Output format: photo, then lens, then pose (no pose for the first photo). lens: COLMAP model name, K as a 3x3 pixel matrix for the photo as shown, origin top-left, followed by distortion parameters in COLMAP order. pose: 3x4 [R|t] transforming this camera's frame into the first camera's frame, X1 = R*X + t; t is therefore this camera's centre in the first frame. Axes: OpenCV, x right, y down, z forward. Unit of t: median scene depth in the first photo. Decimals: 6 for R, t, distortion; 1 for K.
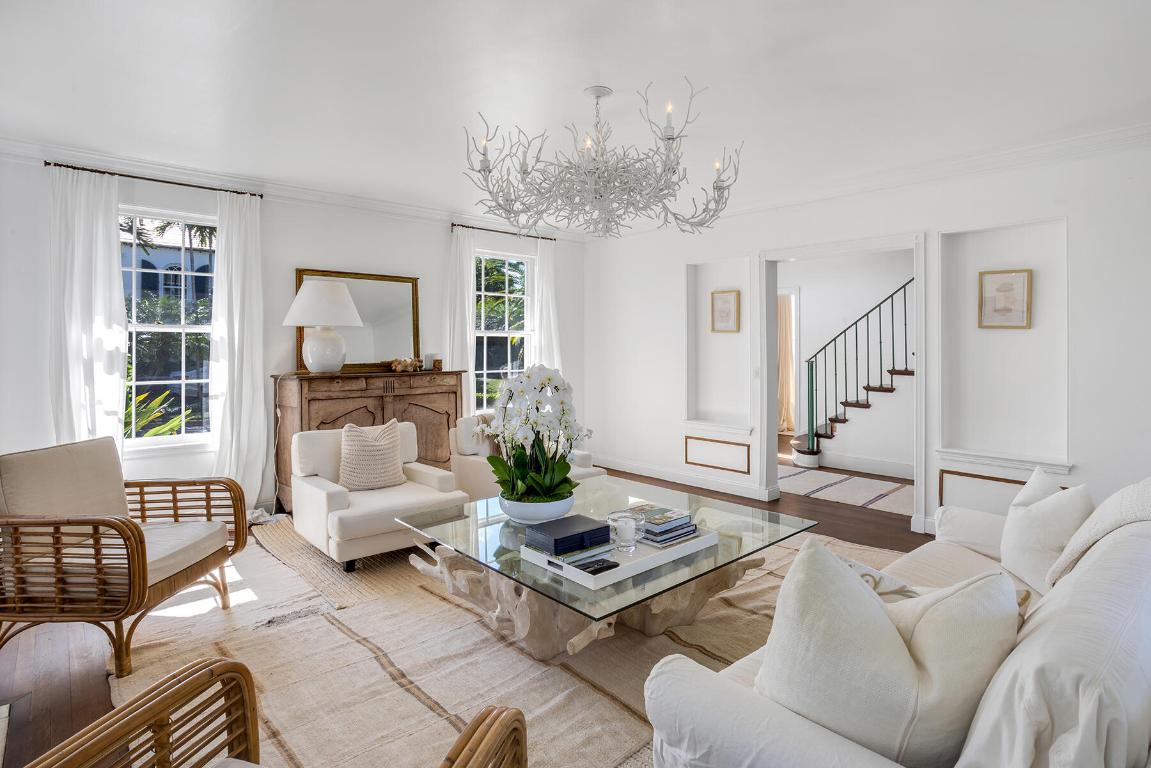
lens RADIAL K [[585.9, 0, 583.5], [0, 585.9, 355.1], [0, 0, 1]] dist [-0.006029, -0.001057]
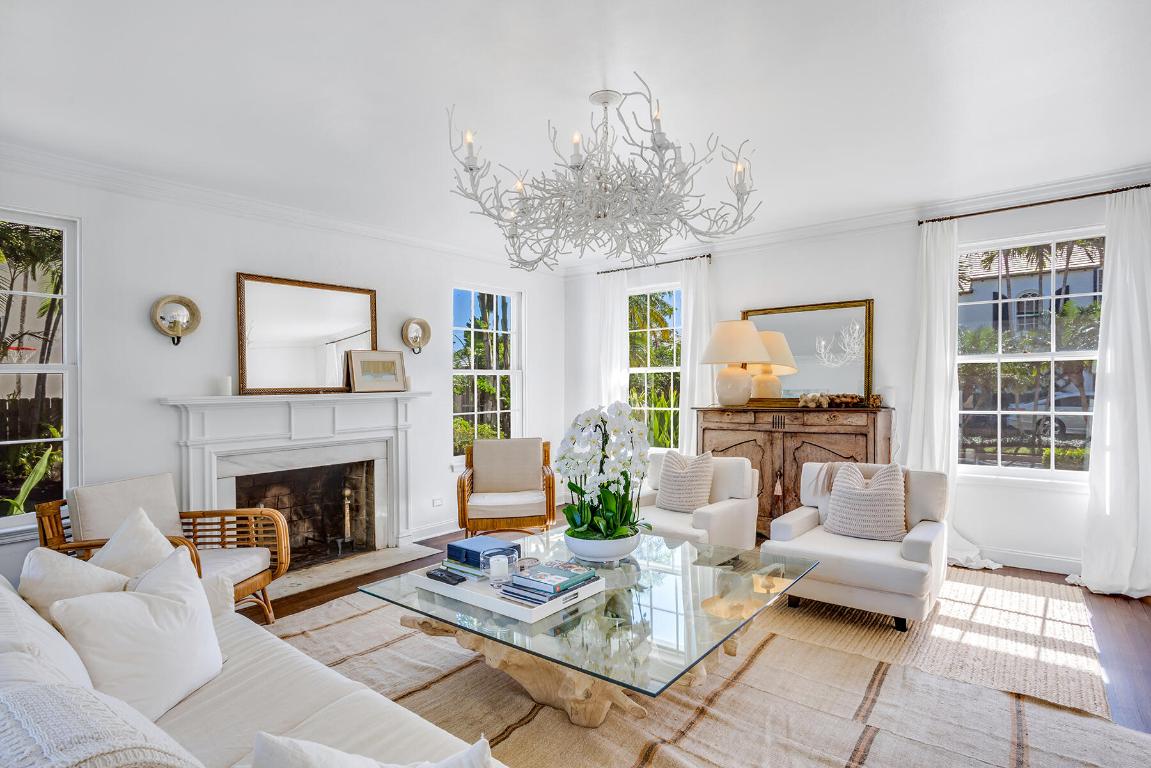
lens RADIAL K [[585.9, 0, 576.2], [0, 585.9, 390.2], [0, 0, 1]] dist [-0.006029, -0.001057]
pose [[0.176751, 0.004705, -0.984244, 0.491410], [0.005461, 0.999968, 0.005761, -0.005737], [0.984240, -0.006393, 0.176720, 0.427691]]
